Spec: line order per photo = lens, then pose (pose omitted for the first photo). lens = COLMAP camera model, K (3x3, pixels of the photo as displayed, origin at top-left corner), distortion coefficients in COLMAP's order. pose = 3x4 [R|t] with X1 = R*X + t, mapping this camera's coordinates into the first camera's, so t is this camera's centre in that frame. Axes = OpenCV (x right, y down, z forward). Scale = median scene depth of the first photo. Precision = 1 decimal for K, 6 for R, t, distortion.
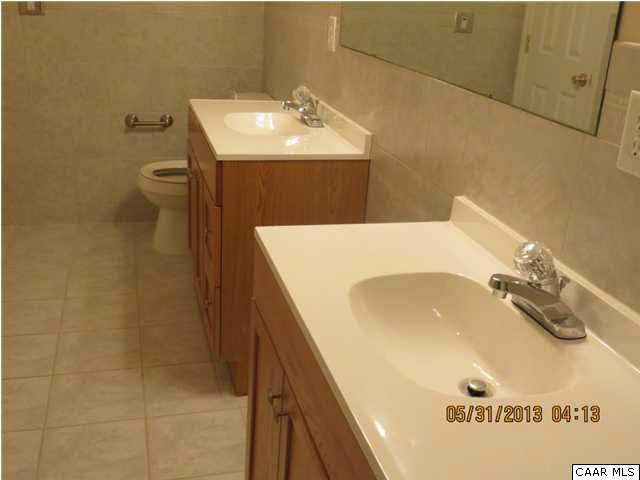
lens RADIAL K [[679.9, 0, 320.0], [0, 679.9, 239.0], [0, 0, 1]] dist [-0.038005, 0.000000]
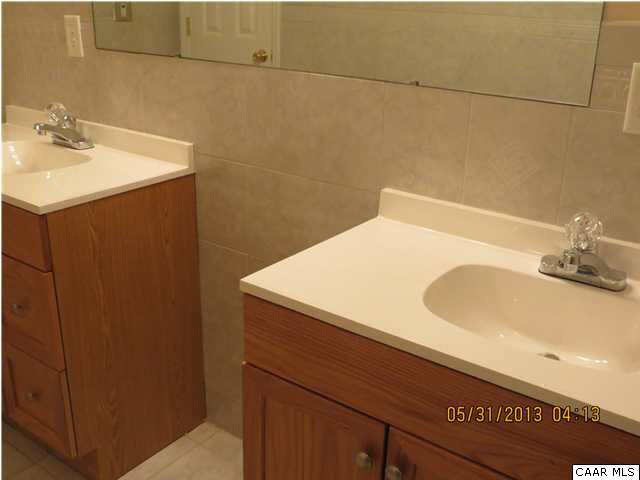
lens RADIAL K [[679.9, 0, 319.8], [0, 679.9, 241.4], [0, 0, 1]] dist [-0.038005, 0.000000]
pose [[0.787272, -0.261953, 0.558196, -0.316632], [0.244035, 0.963725, 0.108077, -0.086237], [-0.566259, 0.051134, 0.822640, 0.180692]]
